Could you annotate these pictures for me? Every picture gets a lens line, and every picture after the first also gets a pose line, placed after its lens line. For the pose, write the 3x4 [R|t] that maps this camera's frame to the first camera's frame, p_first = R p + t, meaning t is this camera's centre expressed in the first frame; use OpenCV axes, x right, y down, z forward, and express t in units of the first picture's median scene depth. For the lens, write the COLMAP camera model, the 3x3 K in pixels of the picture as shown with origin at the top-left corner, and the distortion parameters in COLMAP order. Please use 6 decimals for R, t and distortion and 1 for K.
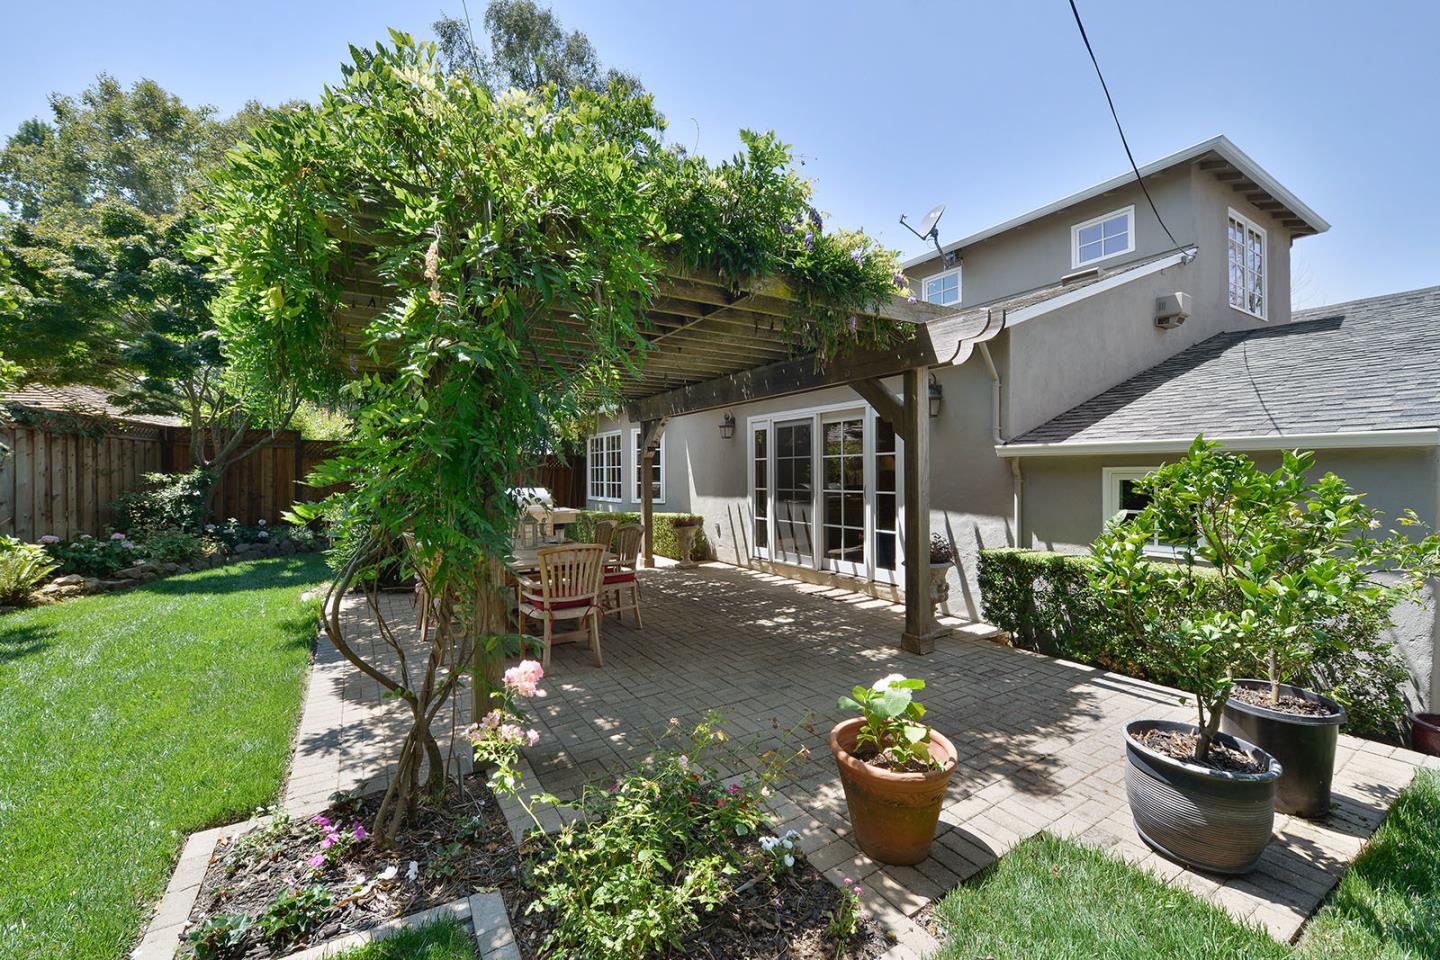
lens RADIAL K [[575.7, 0, 715.3], [0, 575.7, 476.7], [0, 0, 1]] dist [-0.000144, -0.001444]
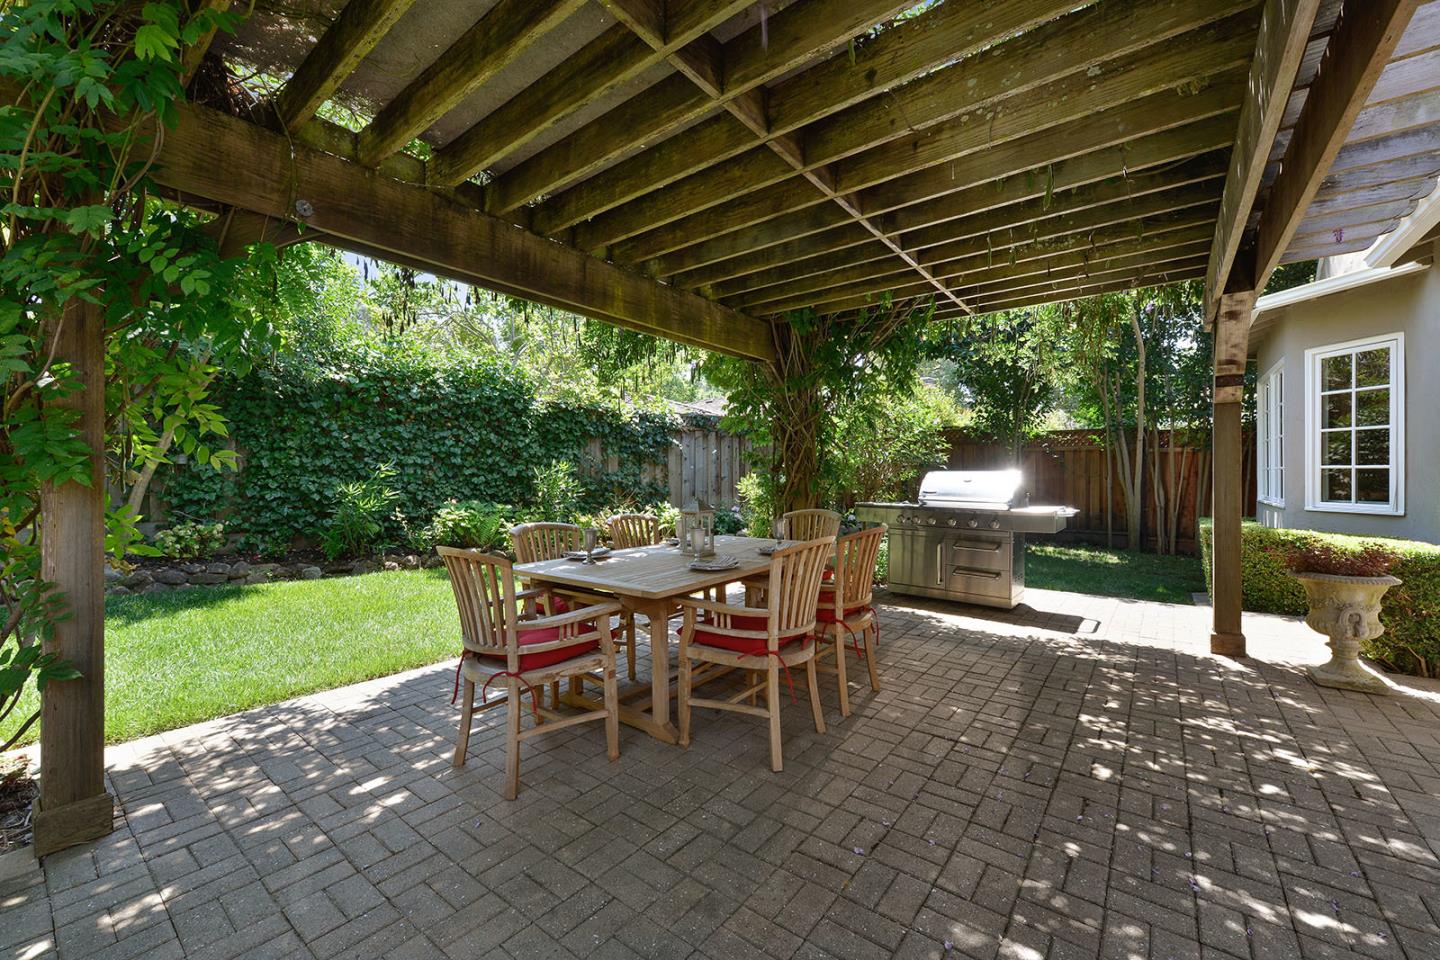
lens RADIAL K [[575.7, 0, 718.2], [0, 575.7, 476.3], [0, 0, 1]] dist [-0.000144, -0.001444]
pose [[0.335371, 0.005967, -0.942067, 0.390027], [-0.003041, 0.999982, 0.005251, 0.050783], [0.942081, 0.001104, 0.335383, 1.167998]]
